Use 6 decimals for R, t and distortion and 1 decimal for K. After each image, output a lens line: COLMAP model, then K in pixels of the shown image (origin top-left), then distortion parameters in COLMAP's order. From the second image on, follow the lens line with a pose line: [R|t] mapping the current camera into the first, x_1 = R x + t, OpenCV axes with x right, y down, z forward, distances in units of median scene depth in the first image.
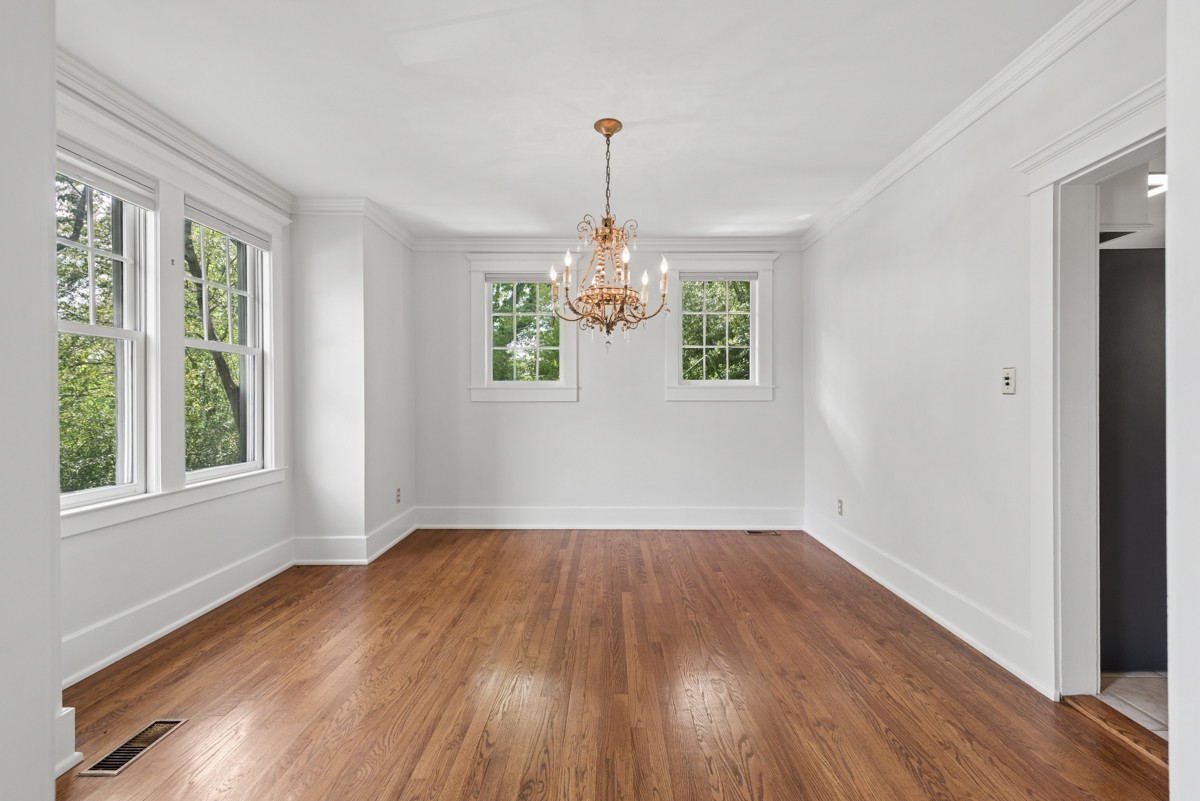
lens RADIAL K [[515.6, 0, 600.0], [0, 515.6, 400.5], [0, 0, 1]] dist [0.001187, -0.000217]
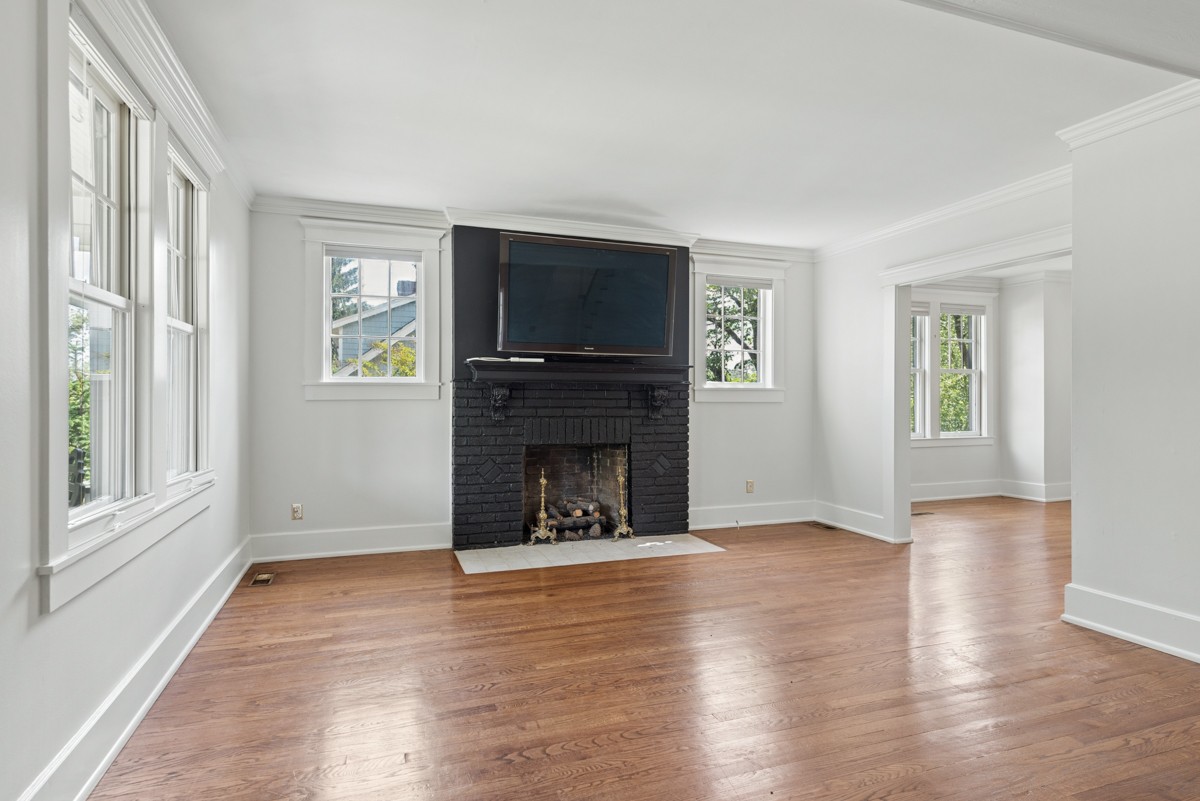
lens RADIAL K [[584.0, 0, 600.0], [0, 584.0, 400.5], [0, 0, 1]] dist [0.015857, -0.011299]
pose [[0.330708, 0.002325, -0.943730, 0.854570], [-0.001983, 0.999996, 0.001769, 0.006819], [0.943731, 0.001286, 0.330712, -0.948888]]
